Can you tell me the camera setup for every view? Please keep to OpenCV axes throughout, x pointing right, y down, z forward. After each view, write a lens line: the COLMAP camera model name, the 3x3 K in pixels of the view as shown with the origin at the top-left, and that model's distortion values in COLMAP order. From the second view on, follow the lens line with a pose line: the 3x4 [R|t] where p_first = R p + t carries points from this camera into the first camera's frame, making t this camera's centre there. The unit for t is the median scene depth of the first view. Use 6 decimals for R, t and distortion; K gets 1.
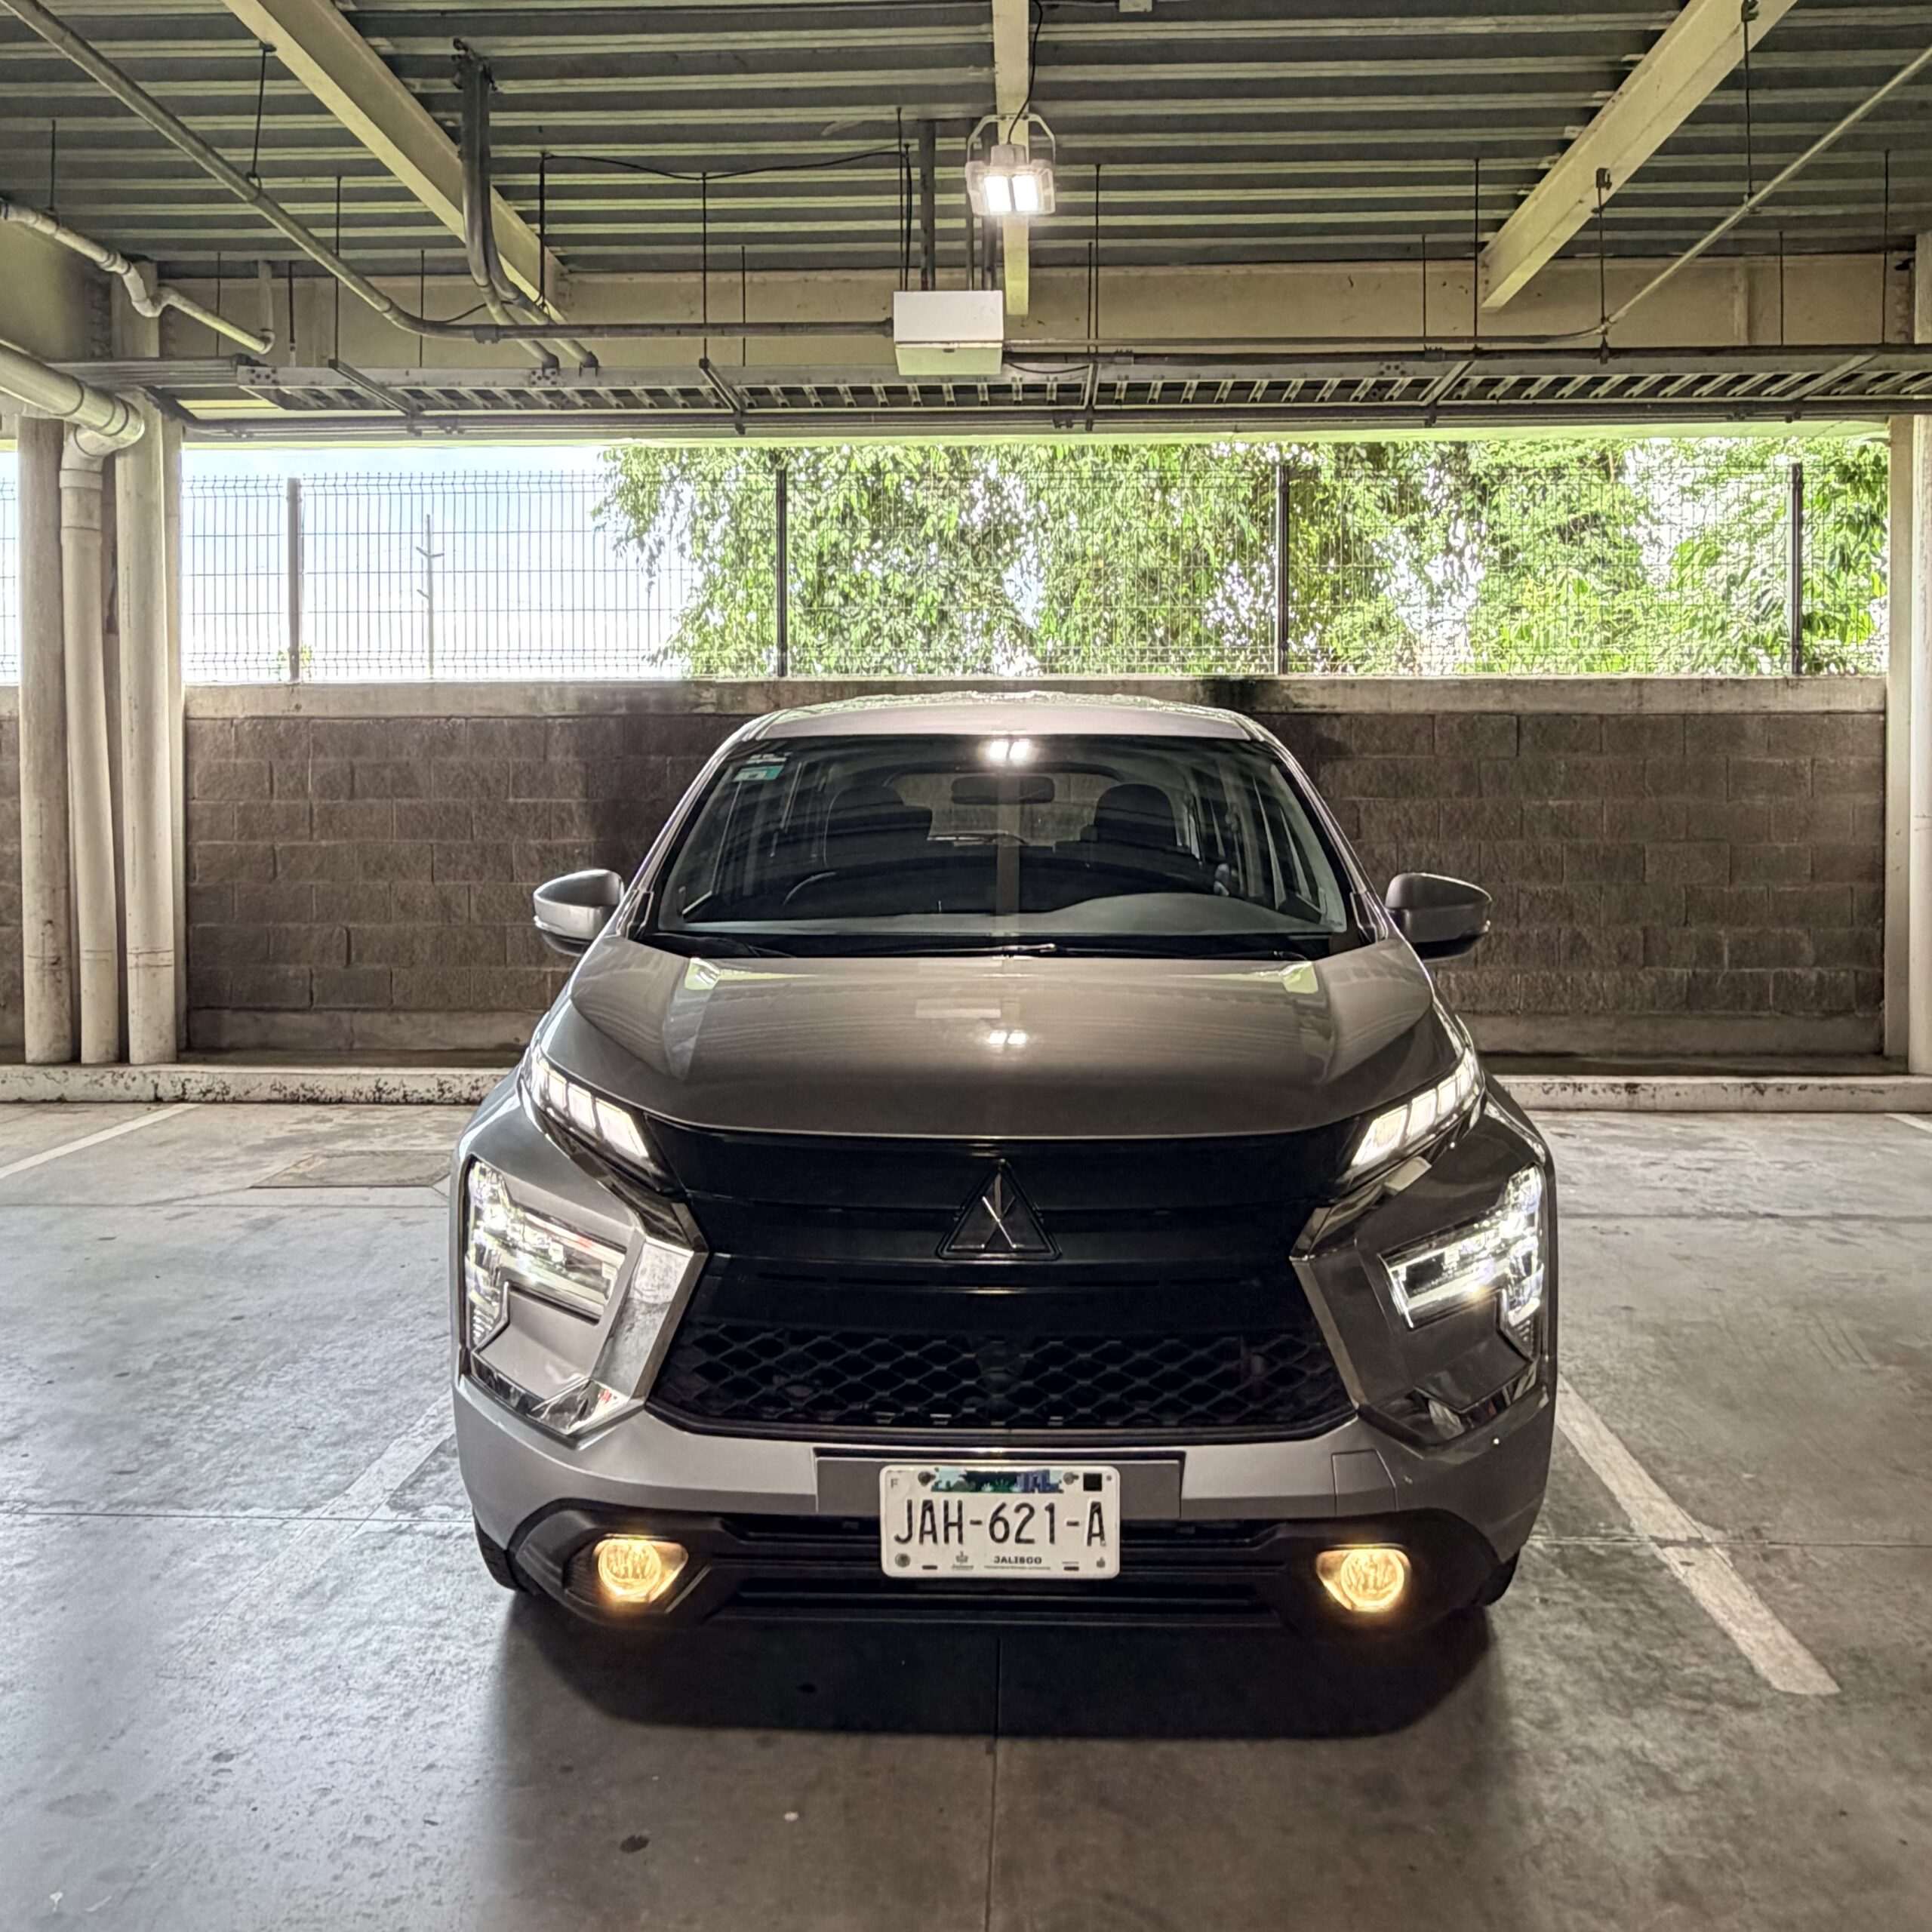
lens RADIAL K [[1684.2, 0, 966.2], [0, 1684.2, 822.8], [0, 0, 1]] dist [-0.000893, 0.000754]
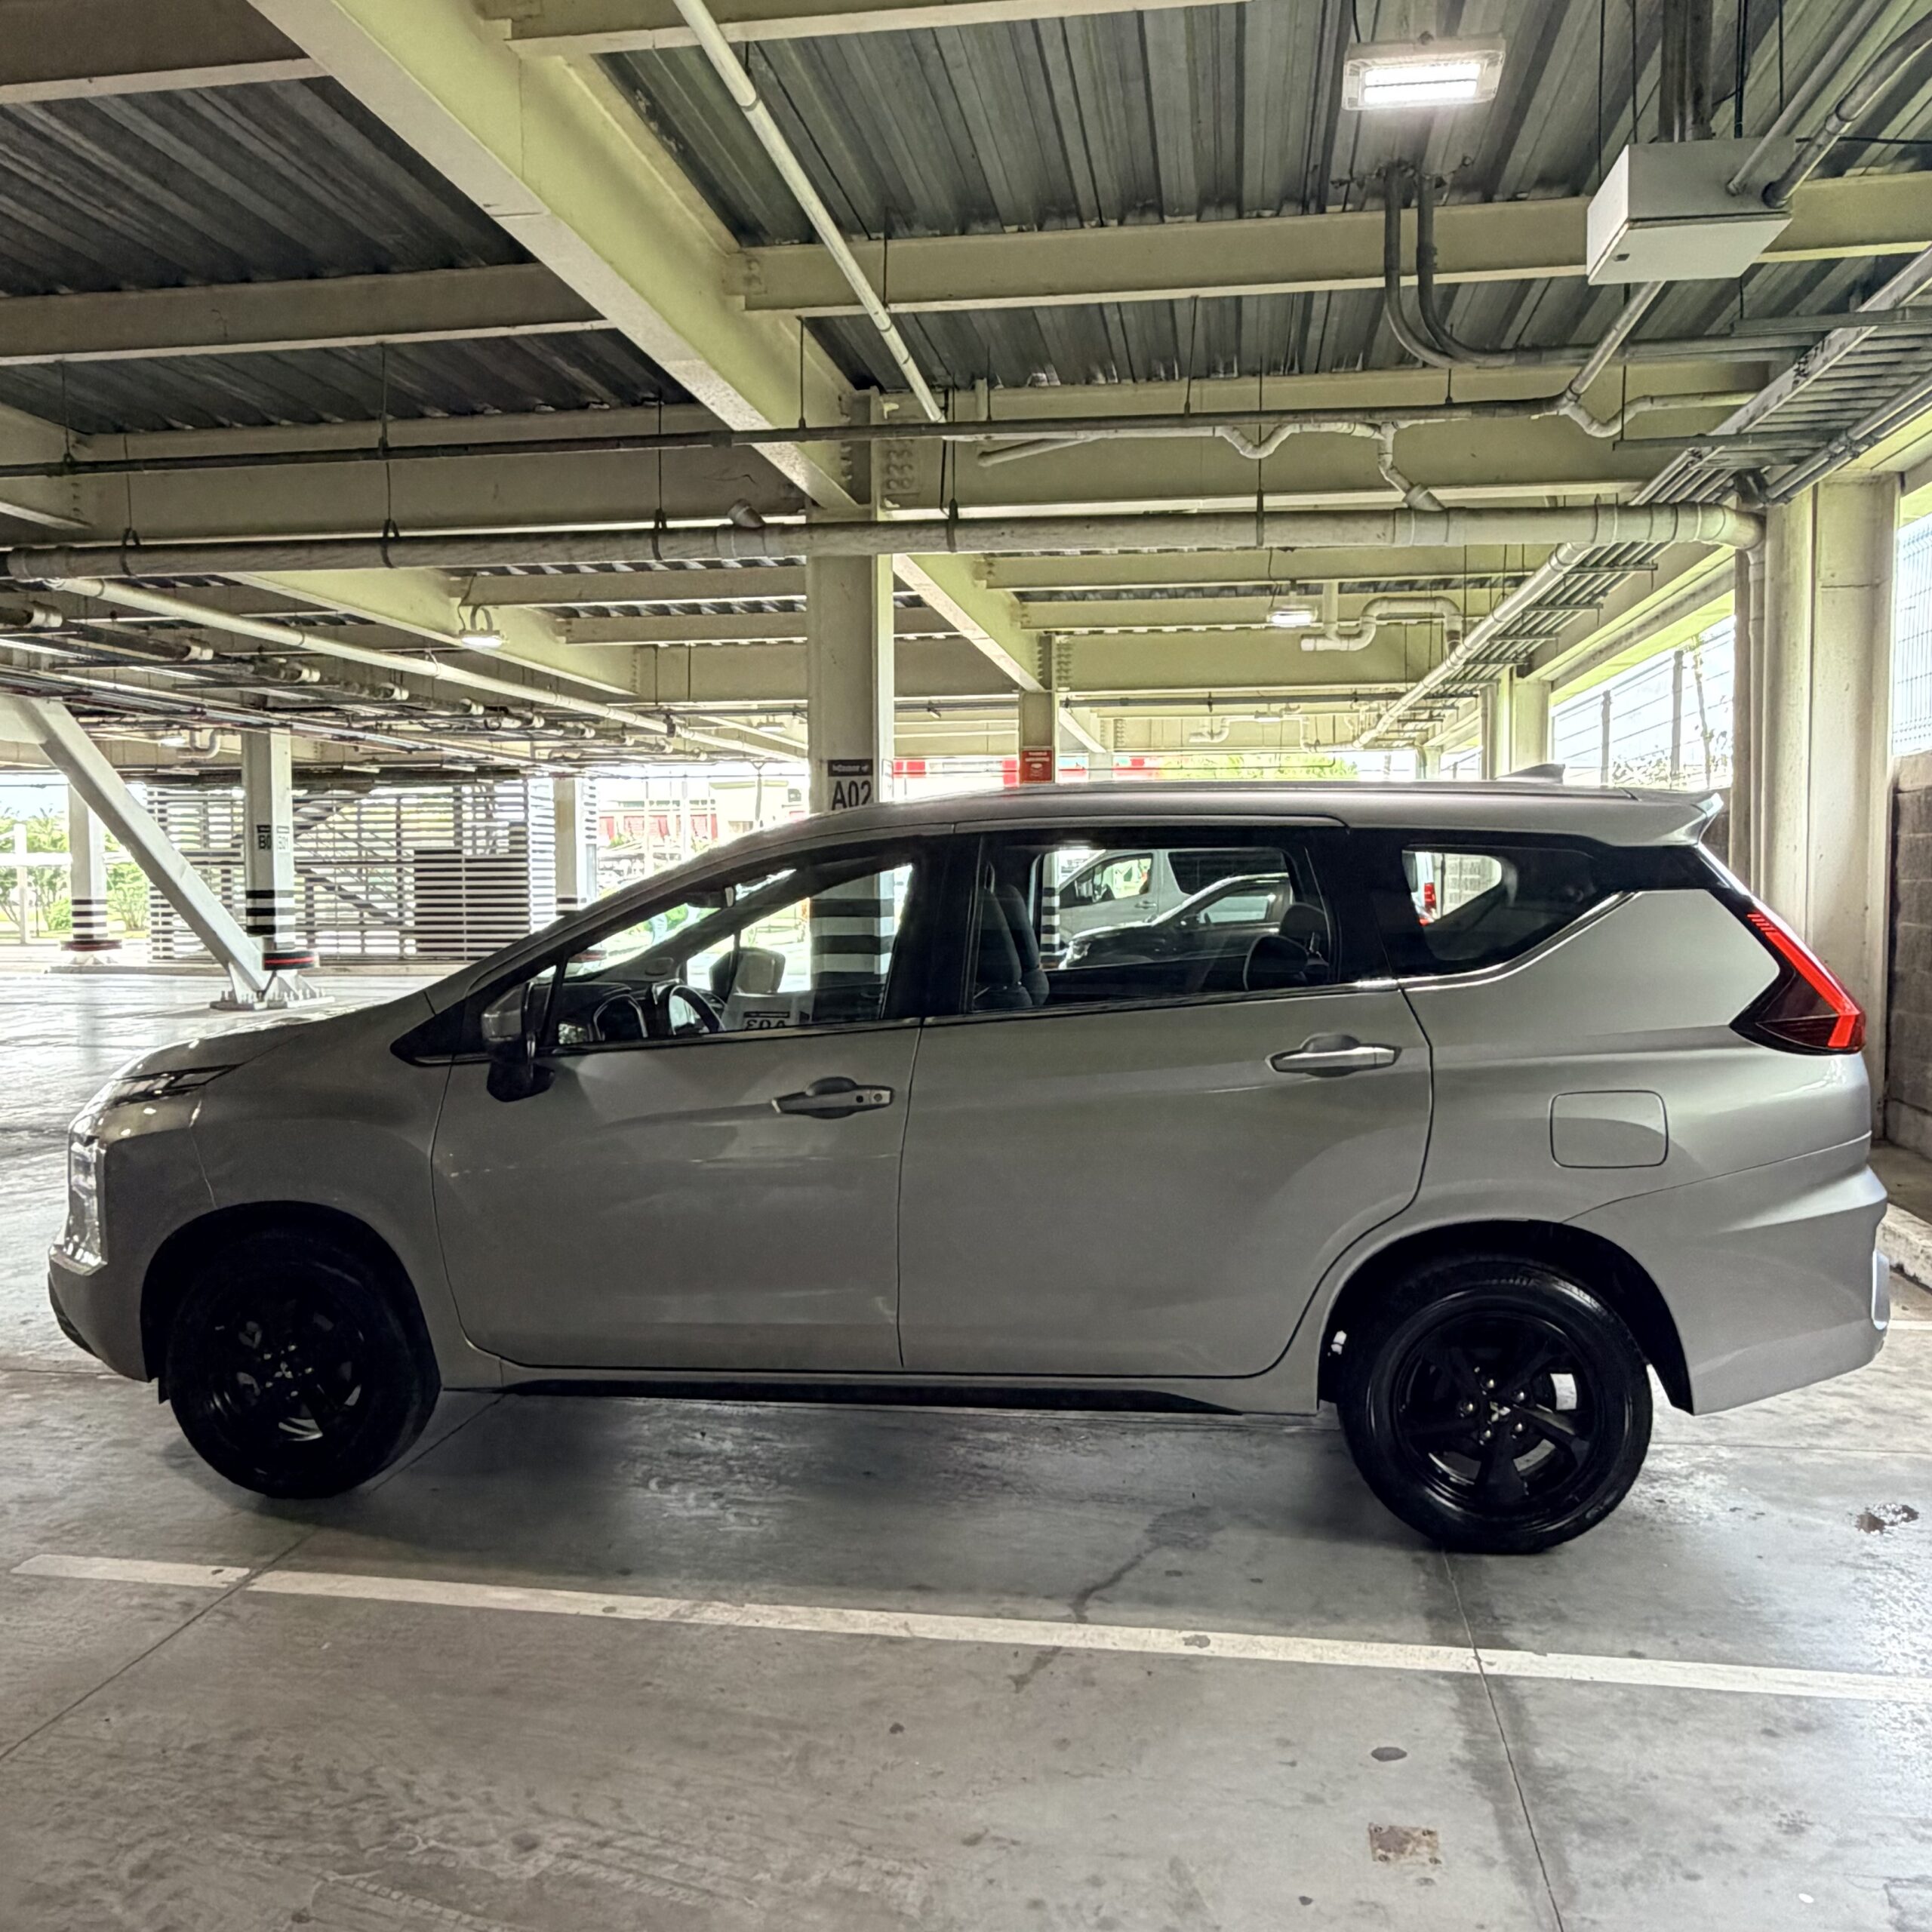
lens RADIAL K [[1682.9, 0, 966.0], [0, 1682.9, 966.0], [0, 0, 1]] dist [-0.004180, -0.001976]
pose [[-0.118147, 0.056988, -0.991359, 0.738042], [-0.004494, 0.998311, 0.057923, -0.023869], [0.992986, 0.011298, -0.117692, 0.813459]]
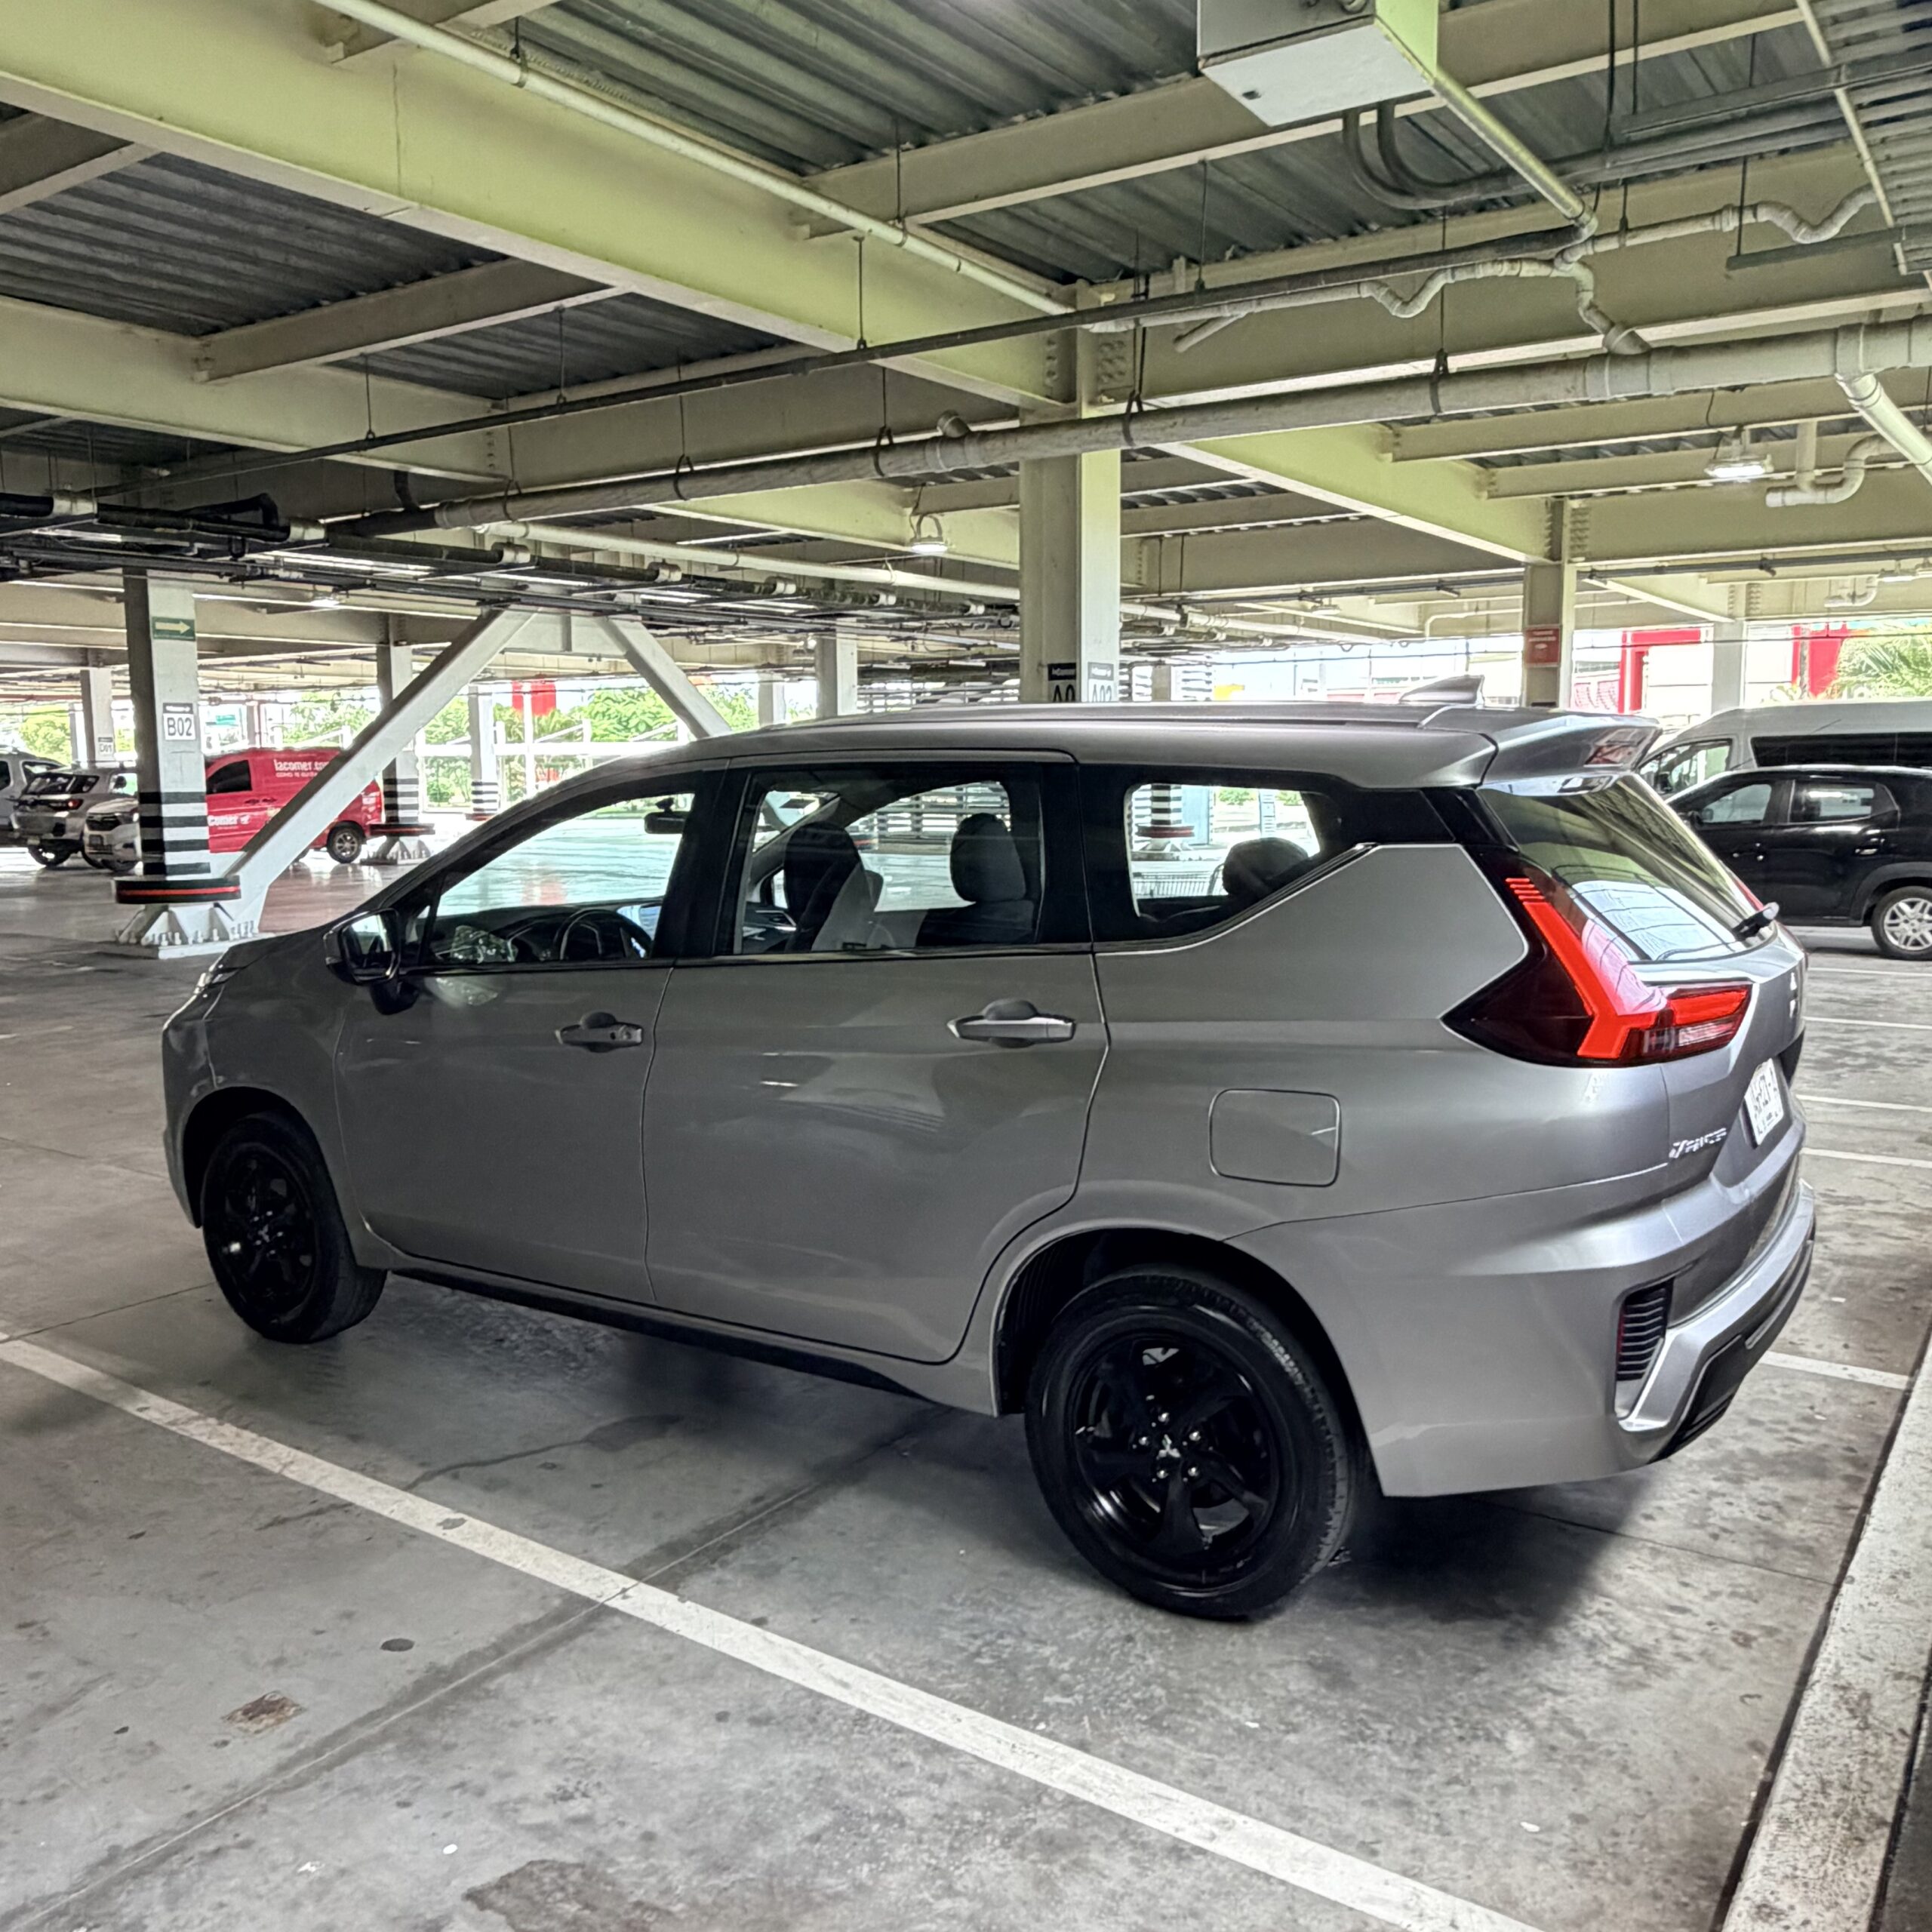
lens RADIAL K [[1678.4, 0, 966.0], [0, 1678.4, 966.0], [0, 0, 1]] dist [-0.002358, 0.000529]
pose [[-0.539298, 0.110814, -0.834792, 0.587878], [0.000877, 0.991378, 0.131033, -0.047699], [0.842114, 0.069934, -0.534745, 1.260628]]
